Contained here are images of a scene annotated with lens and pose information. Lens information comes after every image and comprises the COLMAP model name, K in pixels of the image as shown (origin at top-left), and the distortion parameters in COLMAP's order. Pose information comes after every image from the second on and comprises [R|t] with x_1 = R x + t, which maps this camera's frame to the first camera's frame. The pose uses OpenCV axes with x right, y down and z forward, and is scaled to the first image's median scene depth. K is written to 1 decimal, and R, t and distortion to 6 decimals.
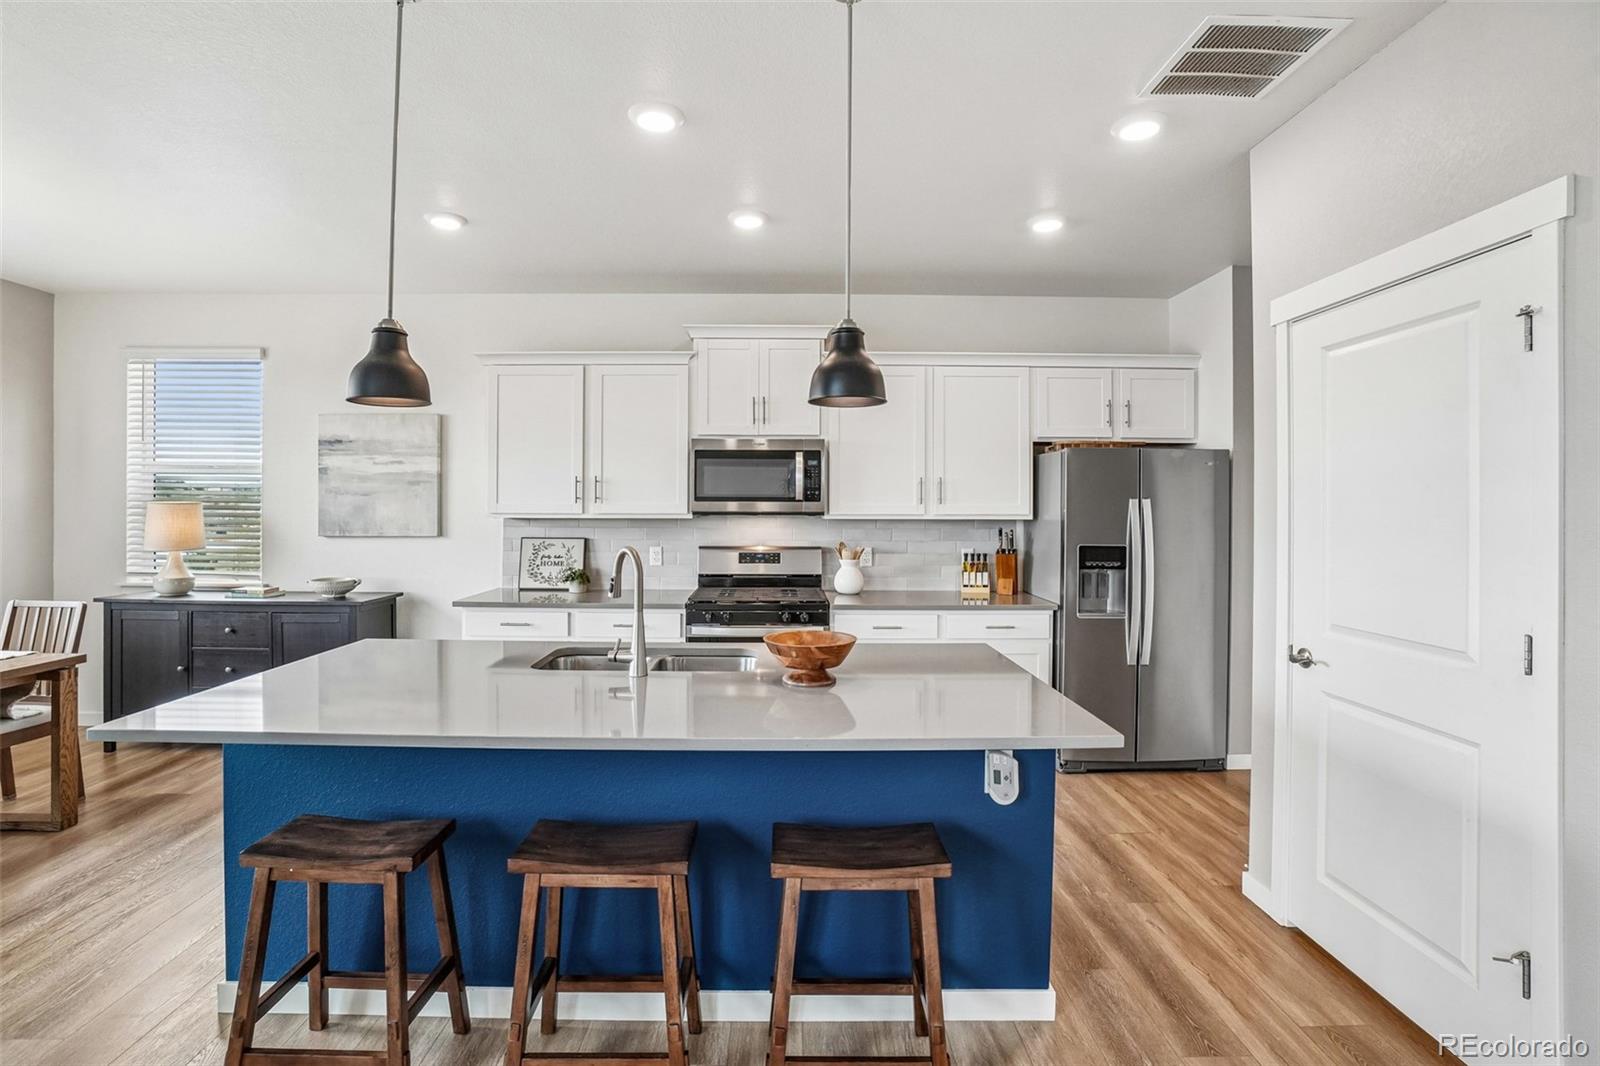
lens RADIAL K [[706.2, 0, 789.6], [0, 706.2, 510.9], [0, 0, 1]] dist [-0.038952, 0.007144]
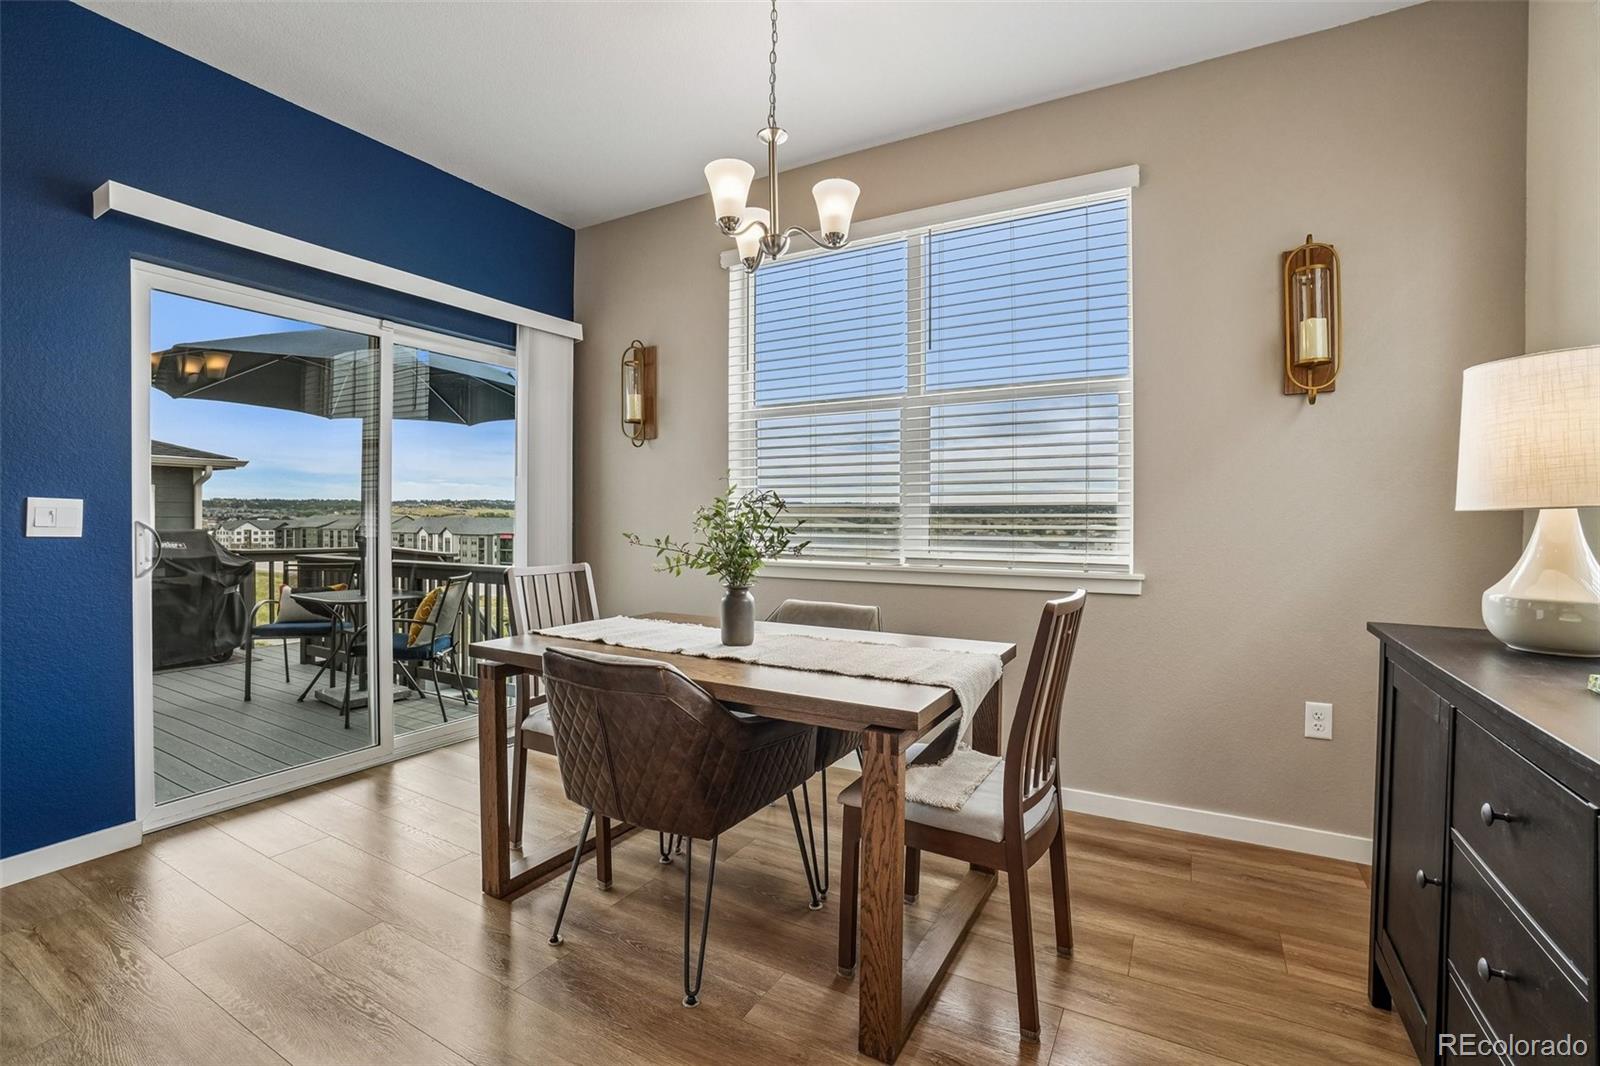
lens RADIAL K [[706.2, 0, 797.0], [0, 706.2, 524.0], [0, 0, 1]] dist [-0.038952, 0.007144]
pose [[-0.505972, 0.002135, -0.862547, -0.435348], [-0.008795, 0.999932, 0.007634, 0.060226], [0.862505, 0.011448, -0.505919, 0.825974]]
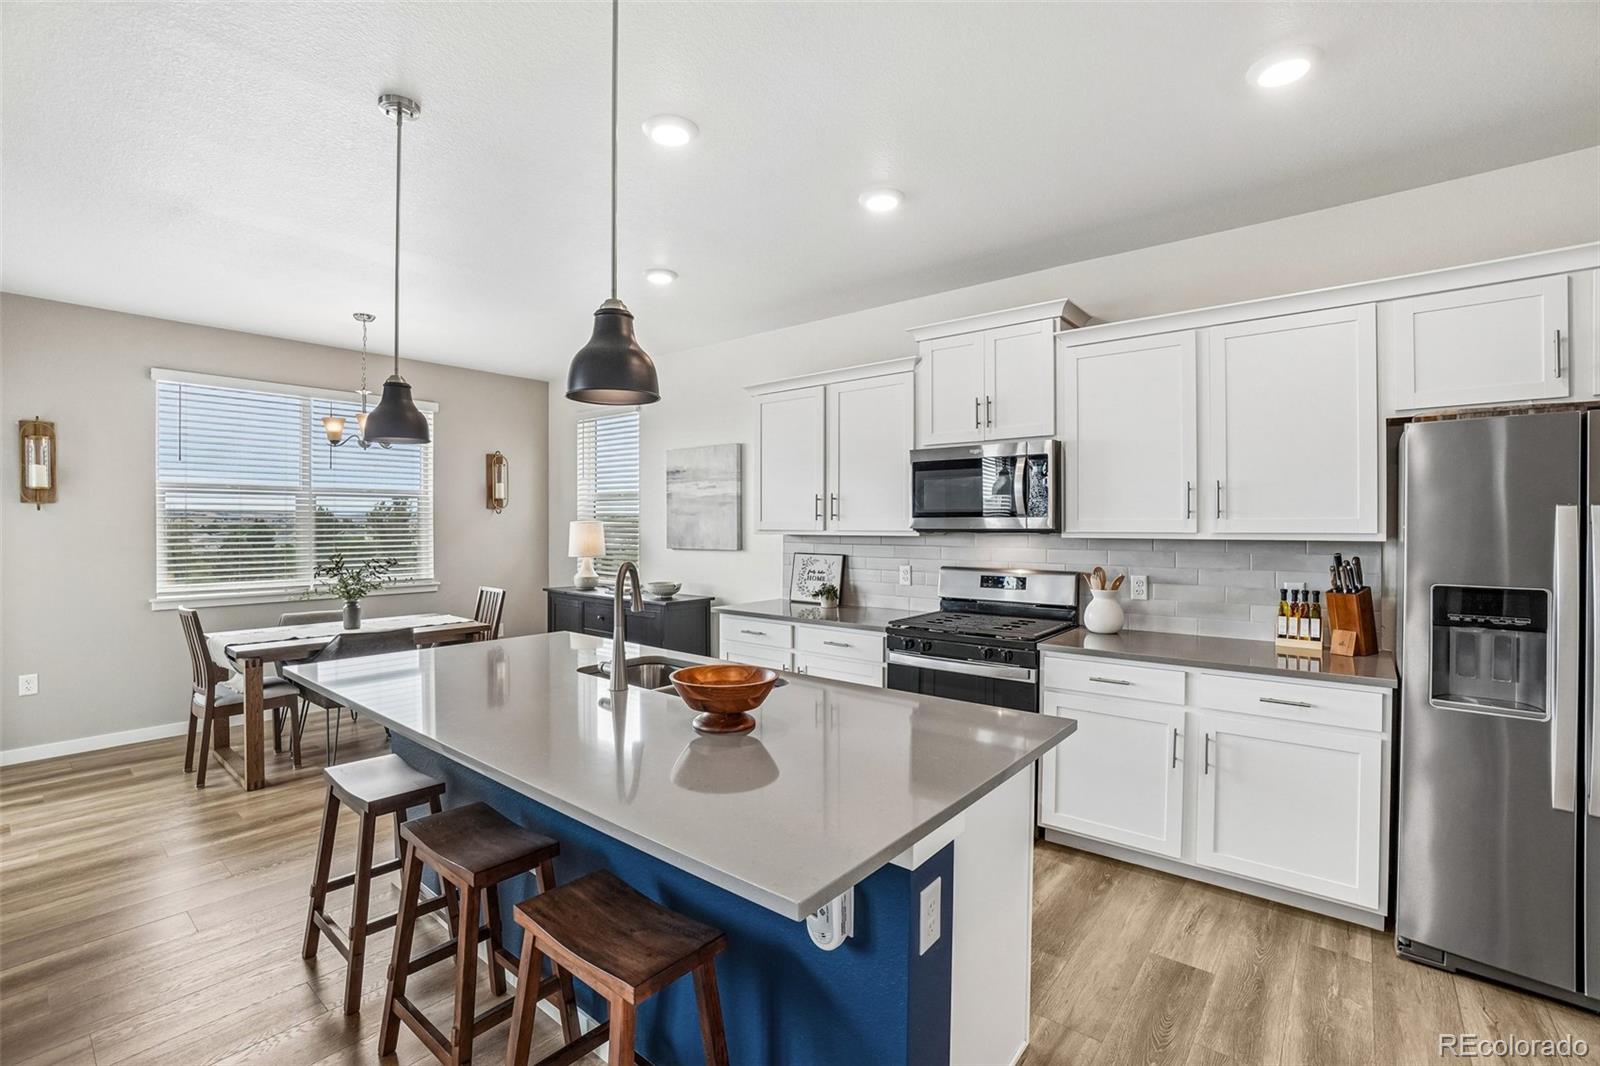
lens RADIAL K [[706.2, 0, 804.9], [0, 706.2, 528.6], [0, 0, 1]] dist [-0.038952, 0.007144]
pose [[0.772424, 0.000173, -0.635107, 0.320716], [-0.000151, 1.000000, 0.000090, 0.000797], [0.635107, 0.000026, 0.772424, 0.180982]]
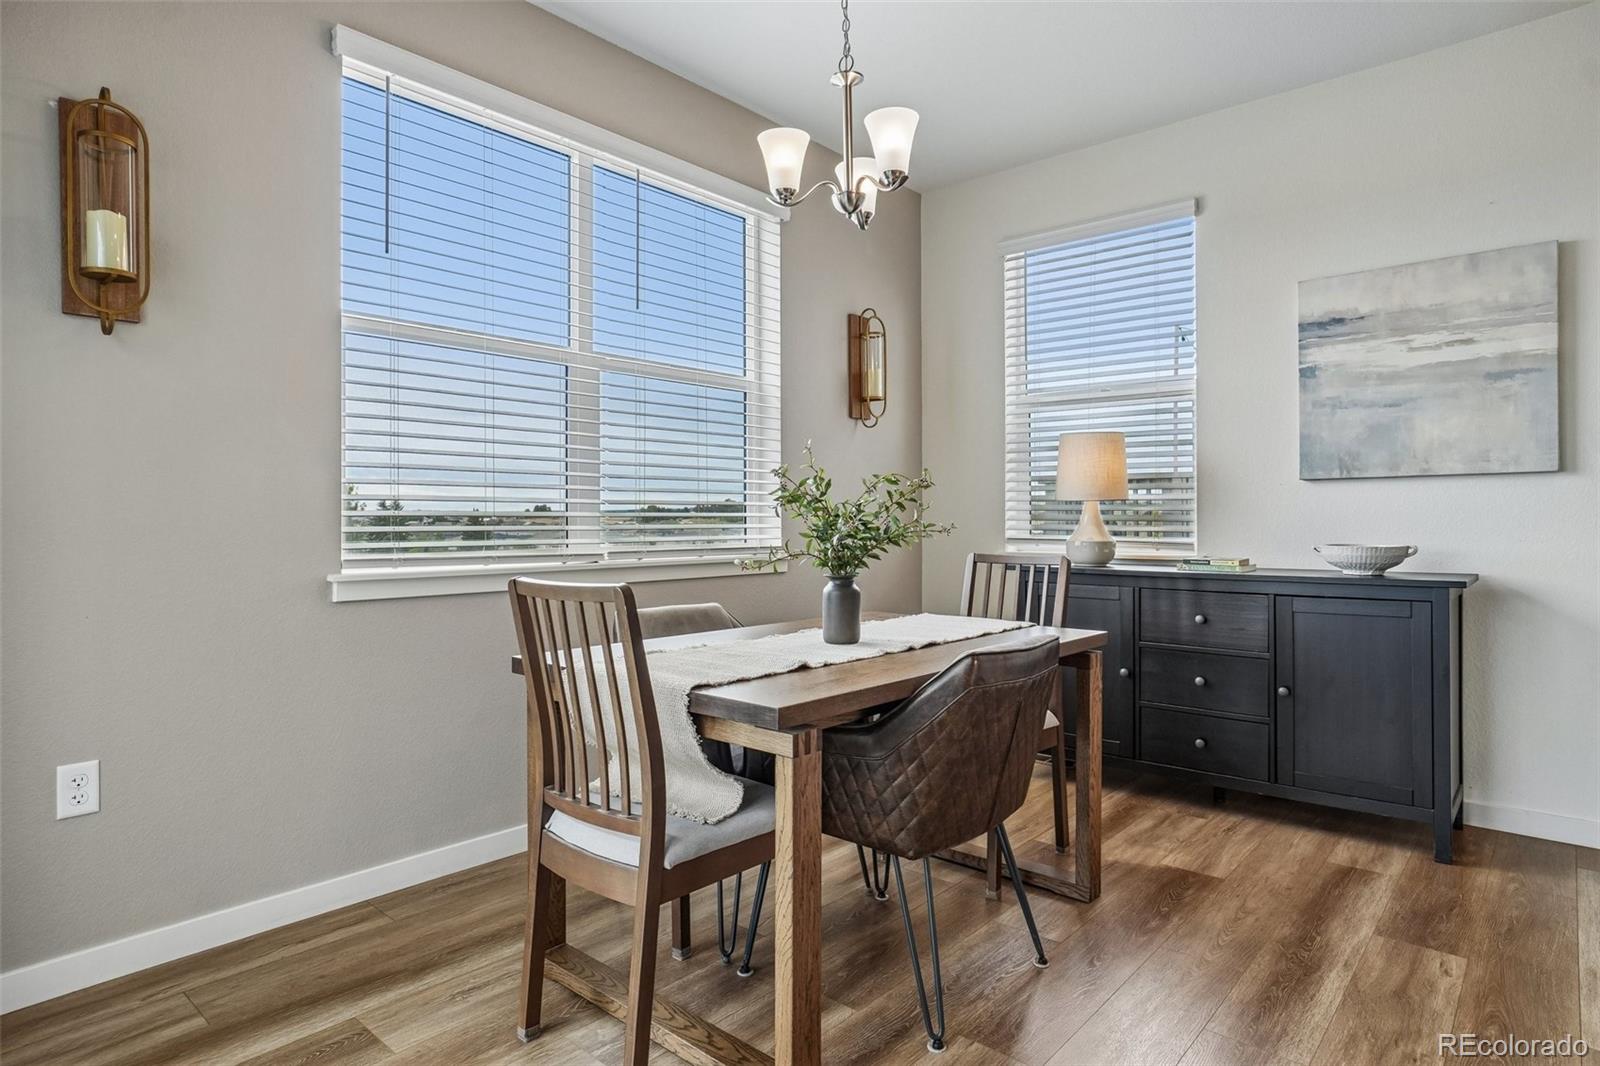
lens RADIAL K [[893.2, 0, 819.3], [0, 893.2, 512.0], [0, 0, 1]] dist [-0.000807, 0.000218]
pose [[0.757824, -0.011745, -0.652353, -0.492158], [0.002965, 0.999890, -0.014558, 0.076356], [0.652452, 0.009098, 0.757775, 0.125005]]
